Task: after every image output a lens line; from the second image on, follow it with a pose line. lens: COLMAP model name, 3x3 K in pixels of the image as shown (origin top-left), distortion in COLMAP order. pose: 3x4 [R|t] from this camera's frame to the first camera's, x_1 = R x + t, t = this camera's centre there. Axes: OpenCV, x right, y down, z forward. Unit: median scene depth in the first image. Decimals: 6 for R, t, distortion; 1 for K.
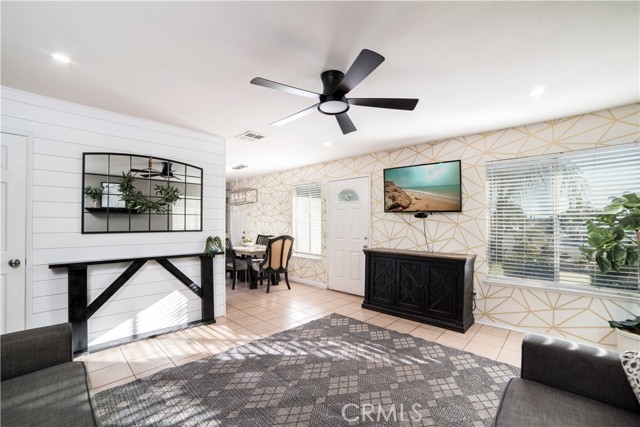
lens RADIAL K [[270.6, 0, 321.2], [0, 270.6, 221.0], [0, 0, 1]] dist [-0.065413, 0.000102]
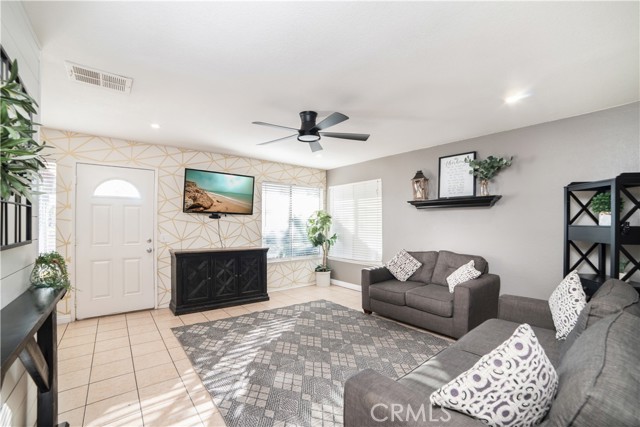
lens RADIAL K [[277.5, 0, 311.1], [0, 277.5, 223.0], [0, 0, 1]] dist [-0.050808, 0.000179]
pose [[0.171994, -0.000925, 0.985098, -0.785912], [-0.006823, 0.999974, 0.002130, 0.002973], [-0.985074, -0.007087, 0.171984, 0.450298]]
